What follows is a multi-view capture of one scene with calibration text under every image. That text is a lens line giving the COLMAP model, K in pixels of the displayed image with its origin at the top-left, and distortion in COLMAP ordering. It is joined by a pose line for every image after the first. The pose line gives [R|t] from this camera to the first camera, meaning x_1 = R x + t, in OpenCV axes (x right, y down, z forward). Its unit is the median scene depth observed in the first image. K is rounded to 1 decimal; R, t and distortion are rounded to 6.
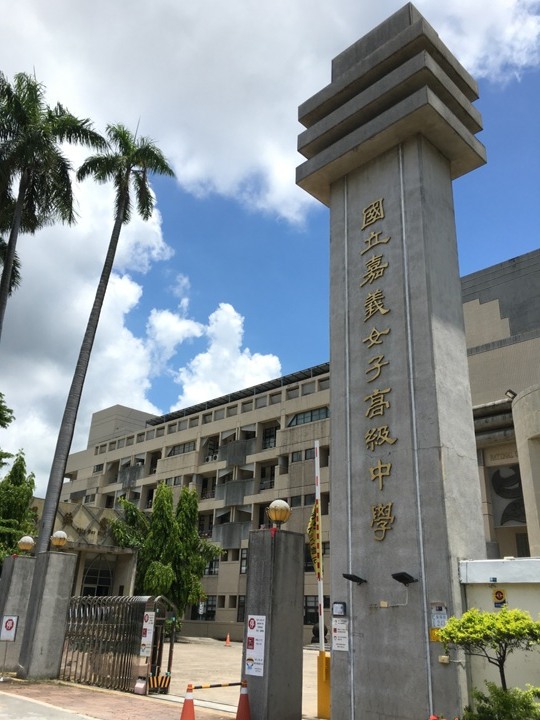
lens RADIAL K [[614.9, 0, 270.0], [0, 614.9, 360.0], [0, 0, 1]] dist [0.057064, -0.002554]
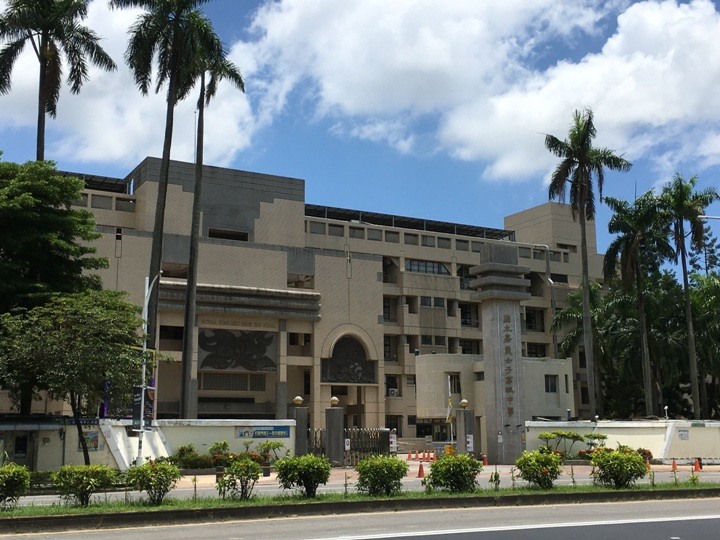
lens RADIAL K [[887.7, 0, 360.0], [0, 887.7, 270.0], [0, 0, 1]] dist [-0.002079, -0.001330]
pose [[0.284973, 0.138649, 0.948455, -3.993728], [-0.357084, 0.933616, -0.029190, -0.052659], [-0.889540, -0.330359, 0.315564, 0.261619]]
